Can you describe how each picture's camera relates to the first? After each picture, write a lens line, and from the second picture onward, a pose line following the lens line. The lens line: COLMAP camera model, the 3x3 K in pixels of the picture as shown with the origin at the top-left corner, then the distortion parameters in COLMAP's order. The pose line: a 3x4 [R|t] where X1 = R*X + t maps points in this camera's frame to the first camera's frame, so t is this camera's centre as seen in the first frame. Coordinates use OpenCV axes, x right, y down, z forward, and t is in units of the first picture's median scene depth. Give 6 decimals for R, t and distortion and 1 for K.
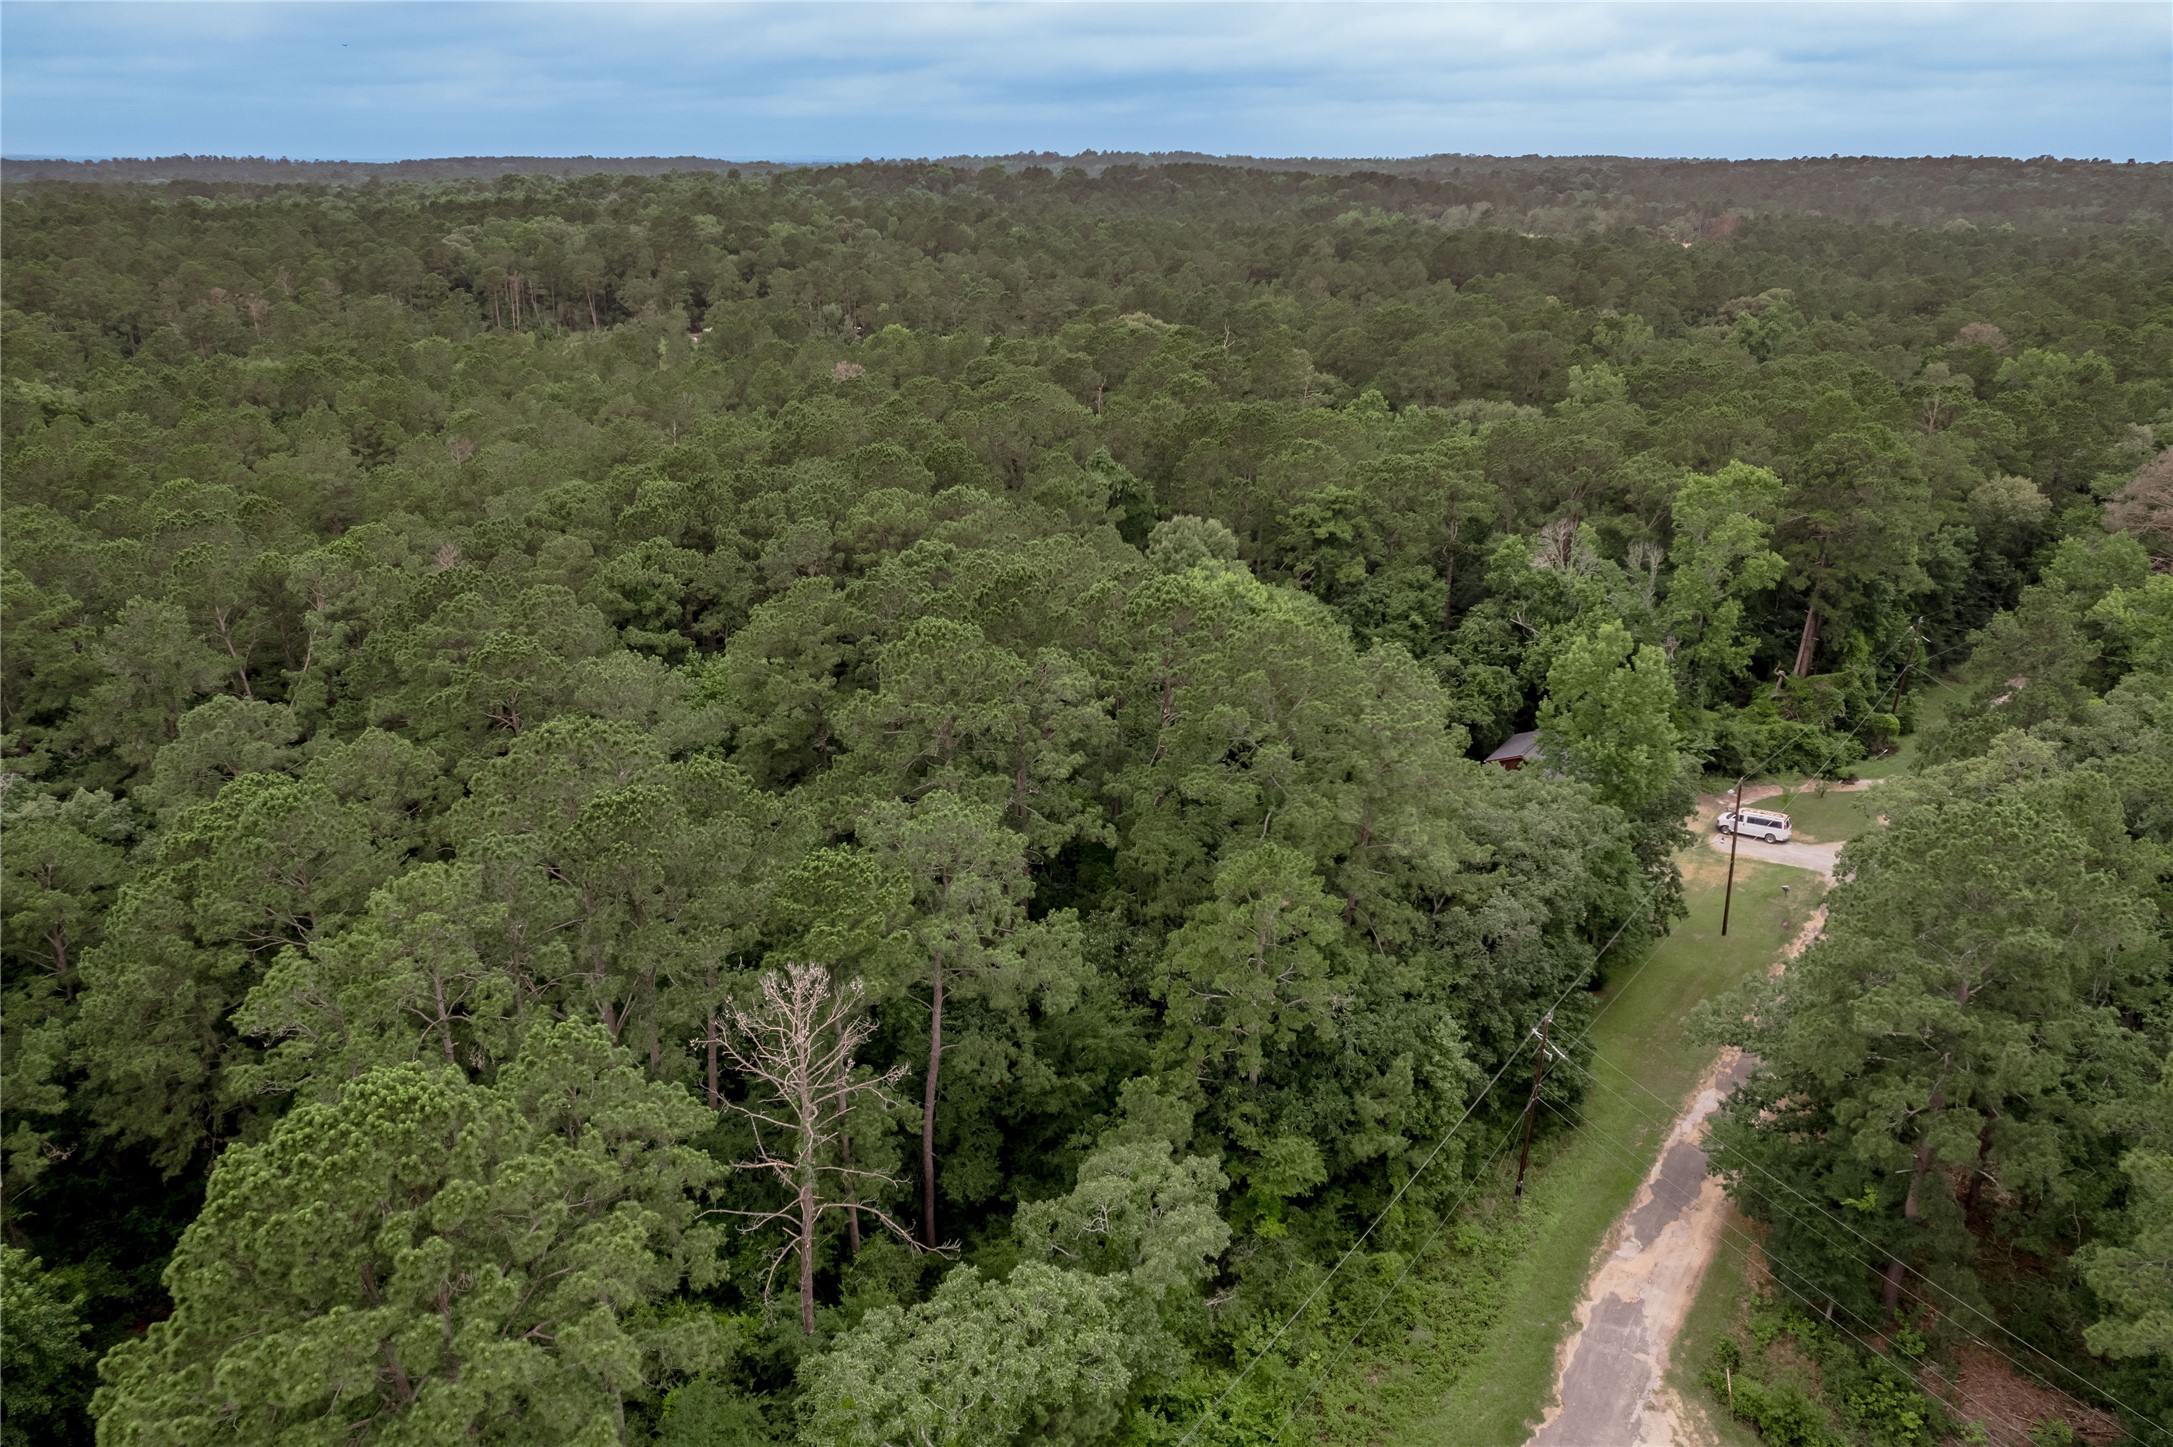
lens RADIAL K [[1413.8, 0, 1093.9], [0, 1413.8, 727.8], [0, 0, 1]] dist [-0.069814, 0.070094]
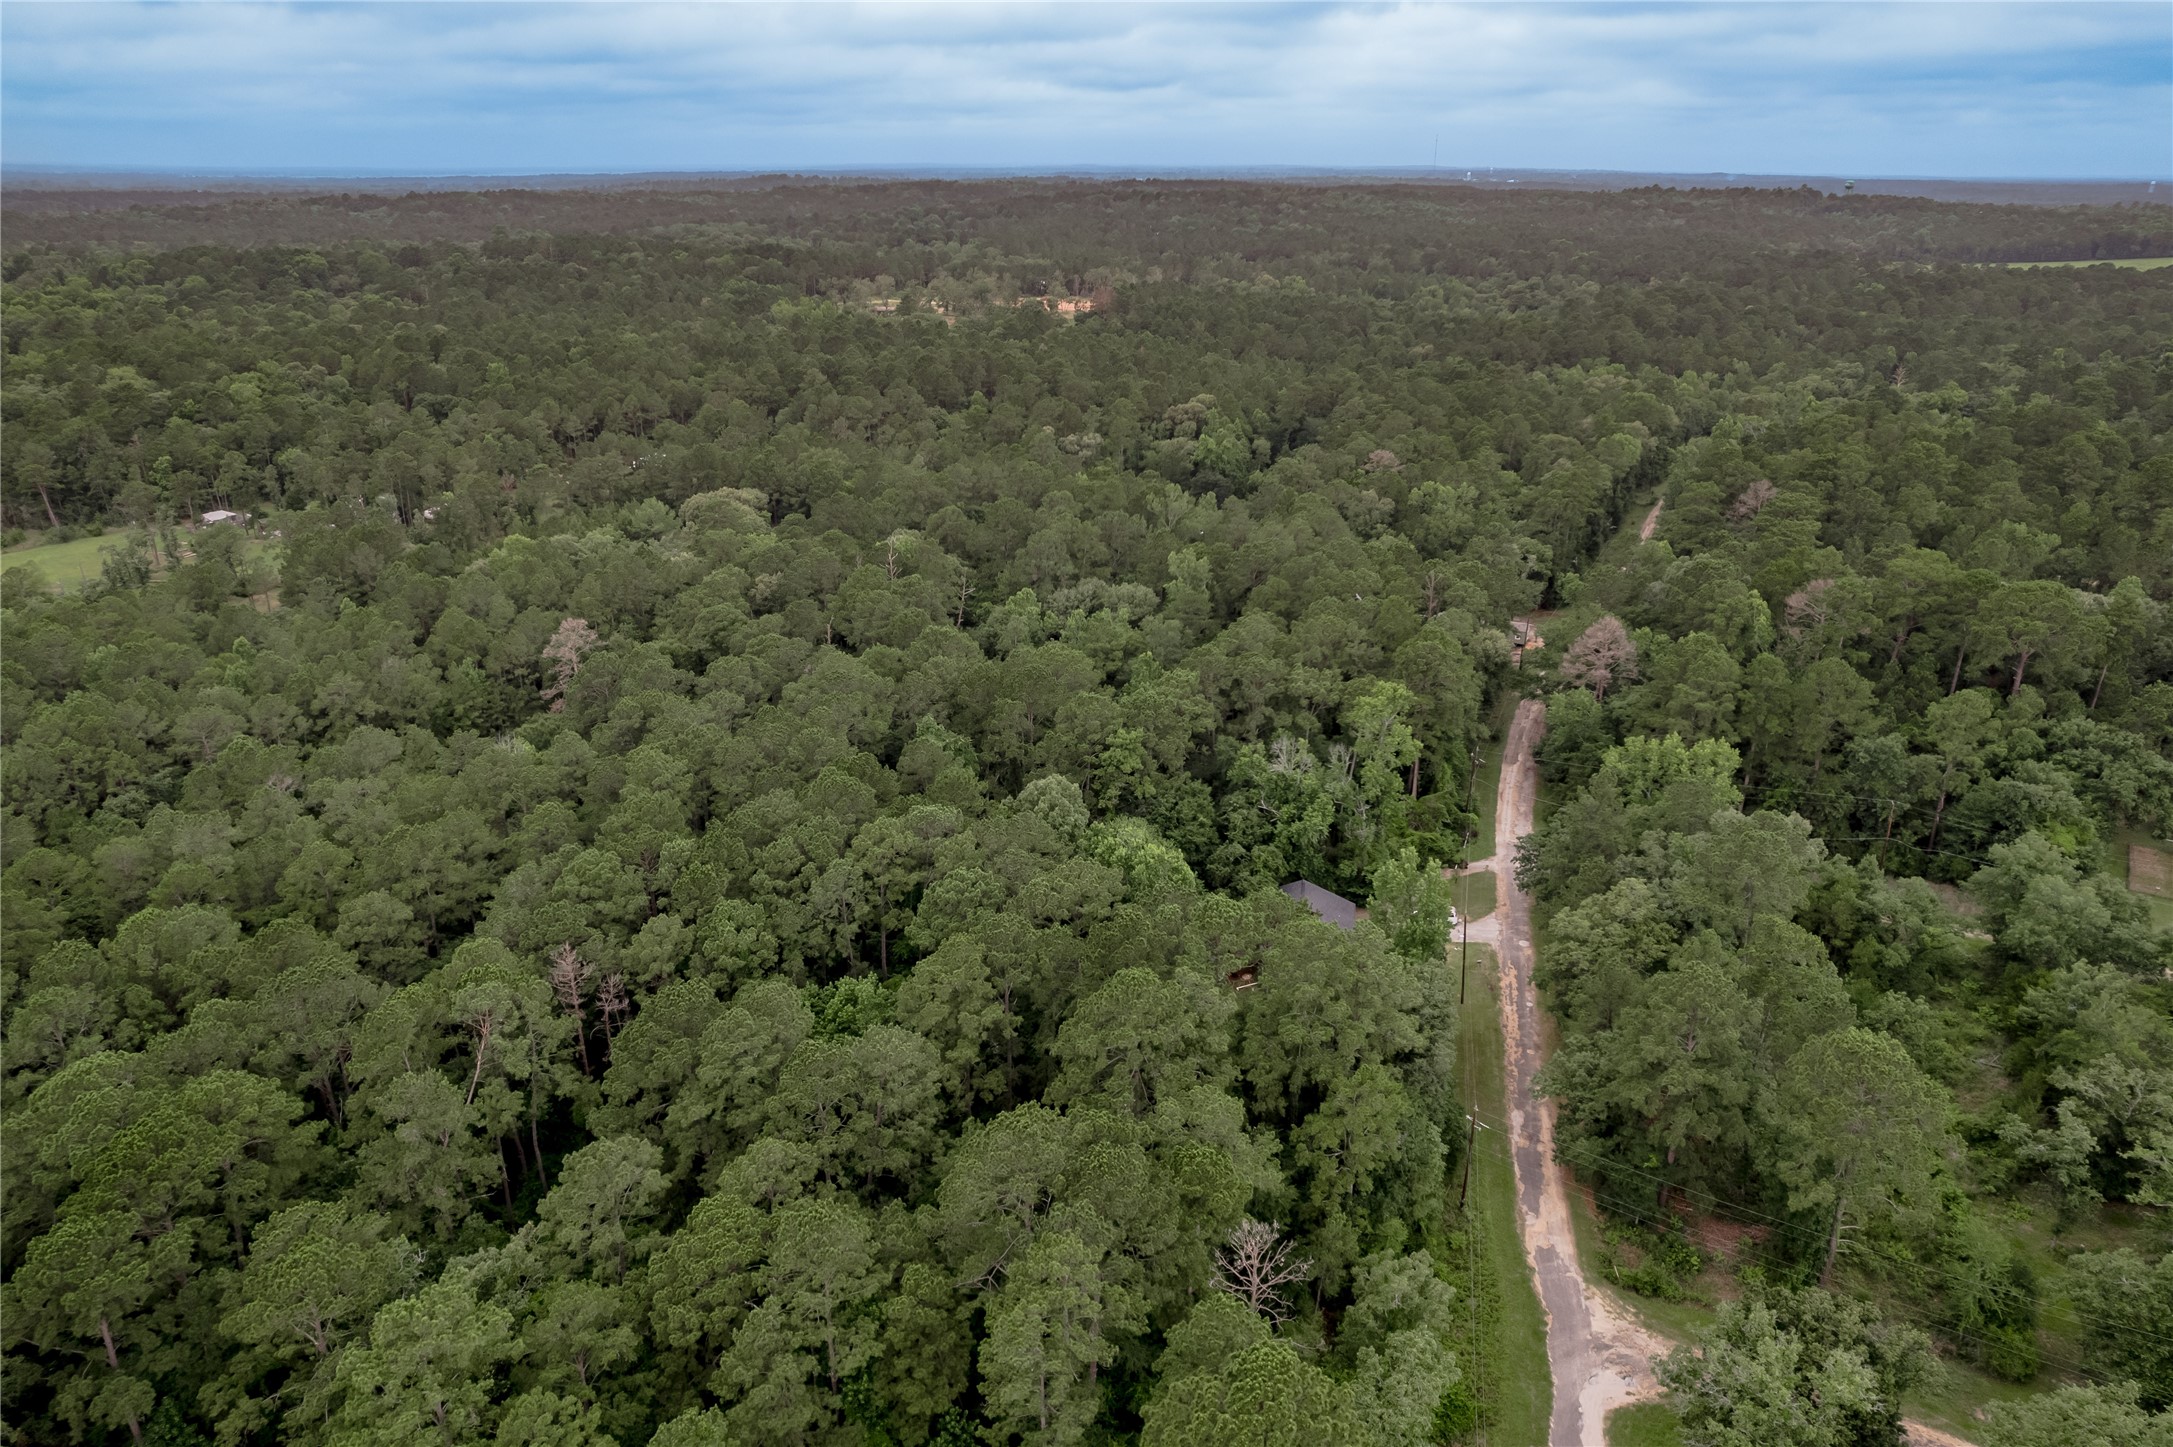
lens RADIAL K [[1413.8, 0, 1093.9], [0, 1413.8, 727.8], [0, 0, 1]] dist [-0.069814, 0.070094]
pose [[0.897277, -0.167108, 0.408618, -0.134942], [0.166307, 0.985350, 0.037776, -0.074269], [-0.408945, 0.034061, 0.911923, -0.079512]]
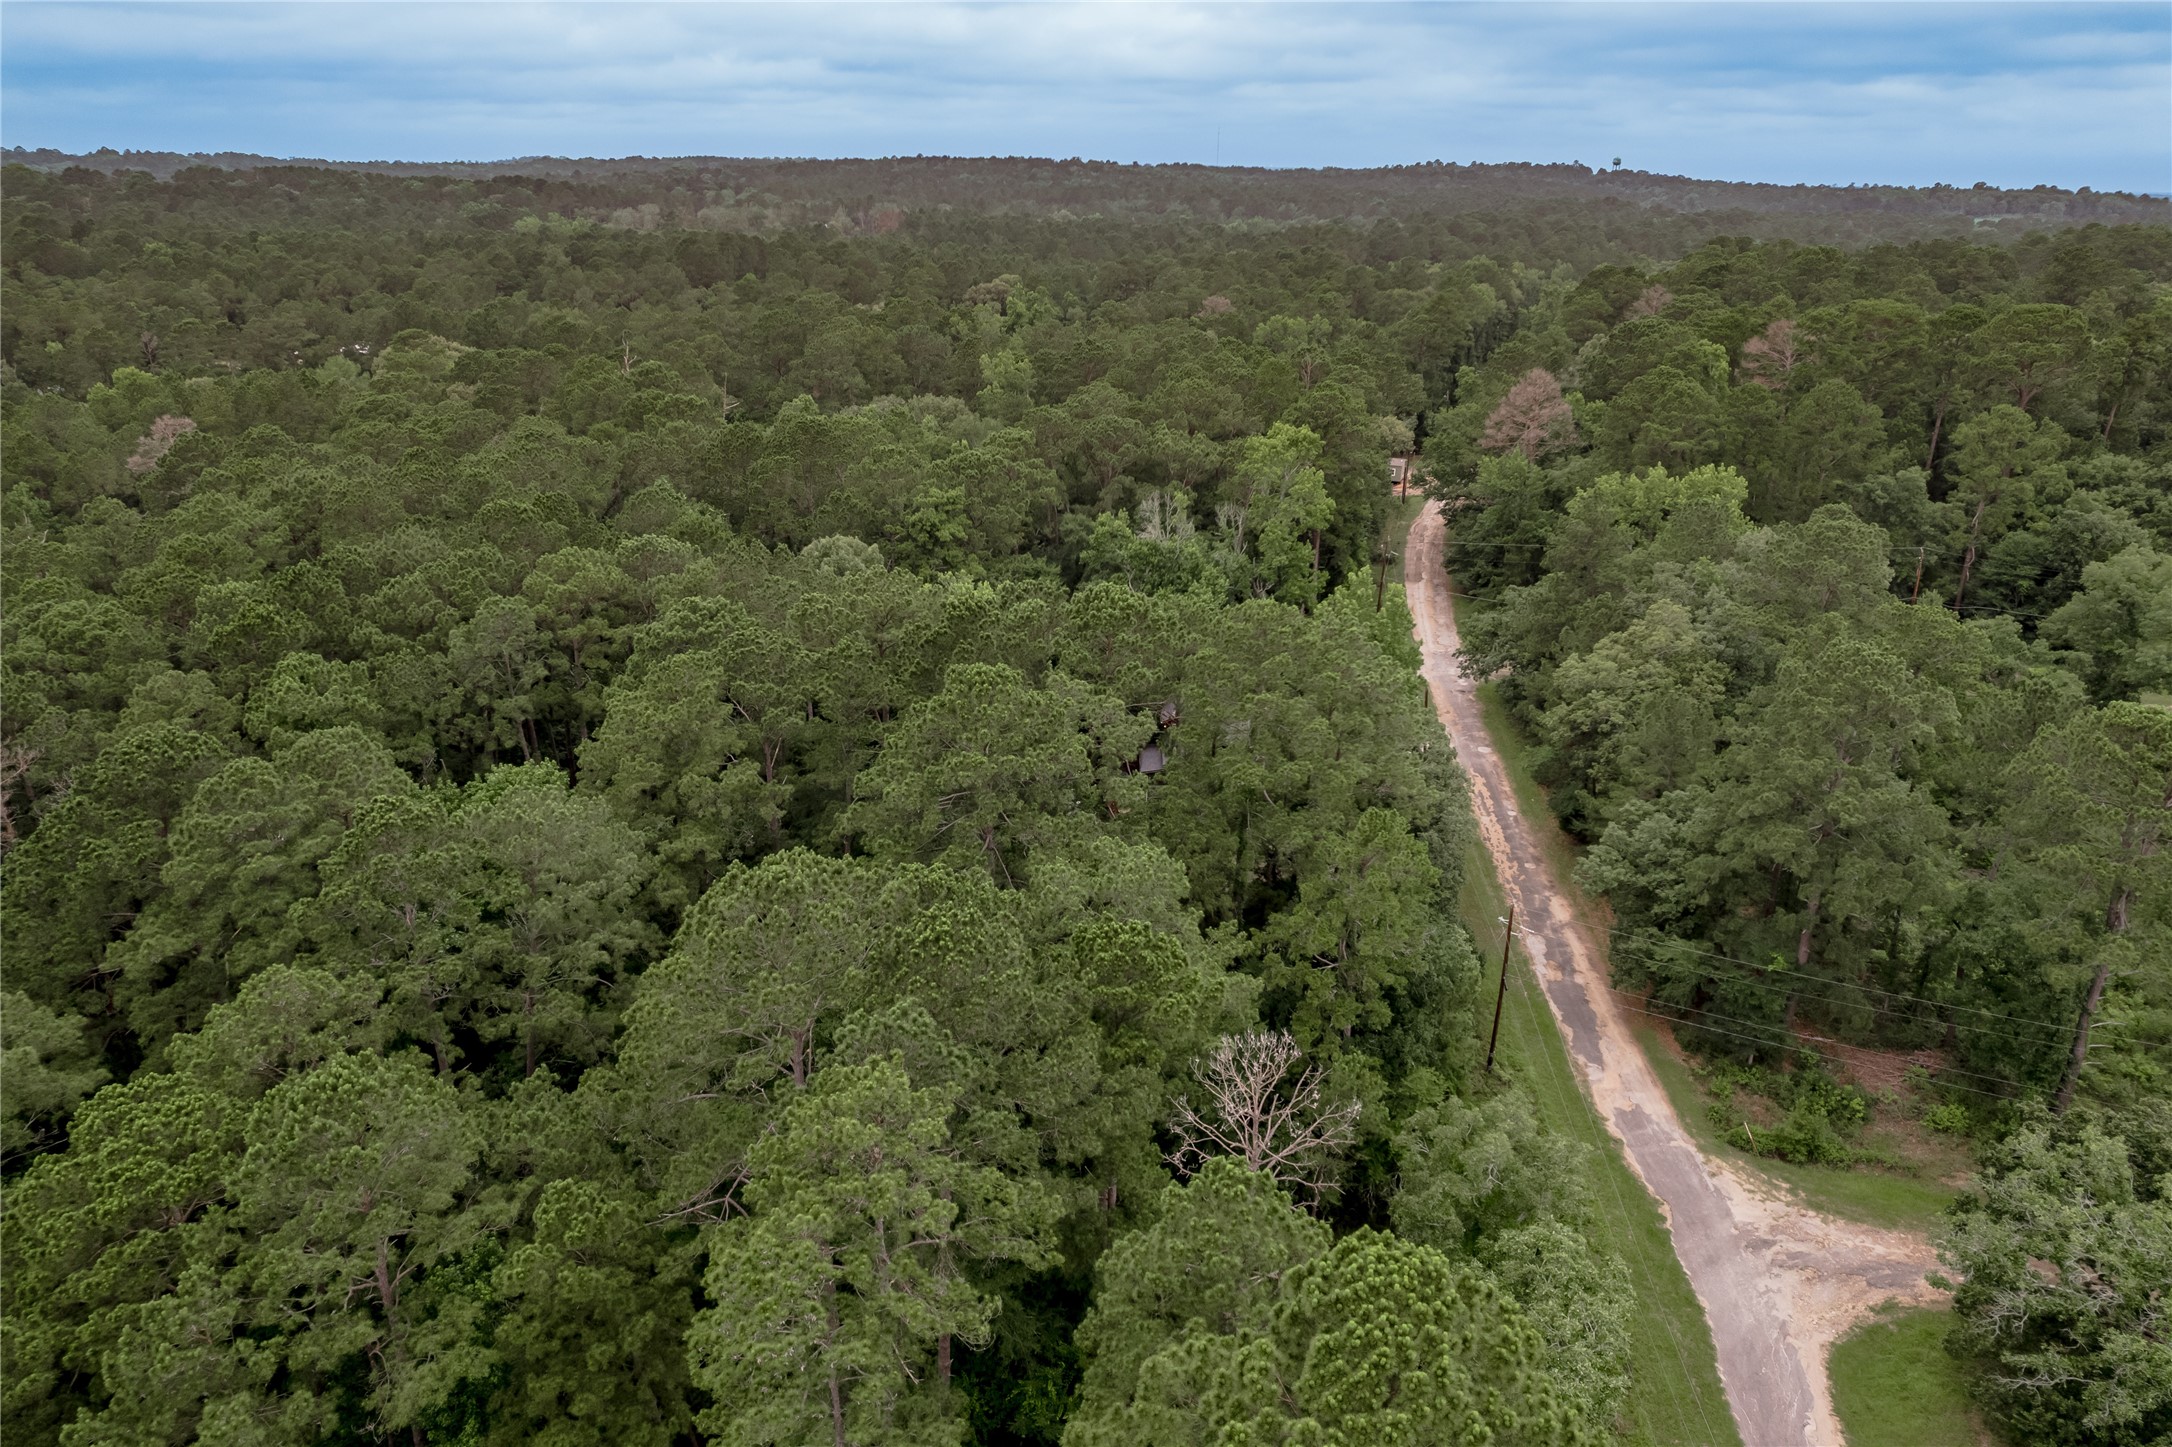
lens RADIAL K [[1413.1, 0, 1093.4], [0, 1413.1, 727.8], [0, 0, 1]] dist [-0.069814, 0.070094]
pose [[0.825825, -0.204615, 0.525496, -0.096175], [0.205023, 0.977023, 0.058233, -0.013198], [-0.525337, 0.059649, 0.848801, 0.032827]]
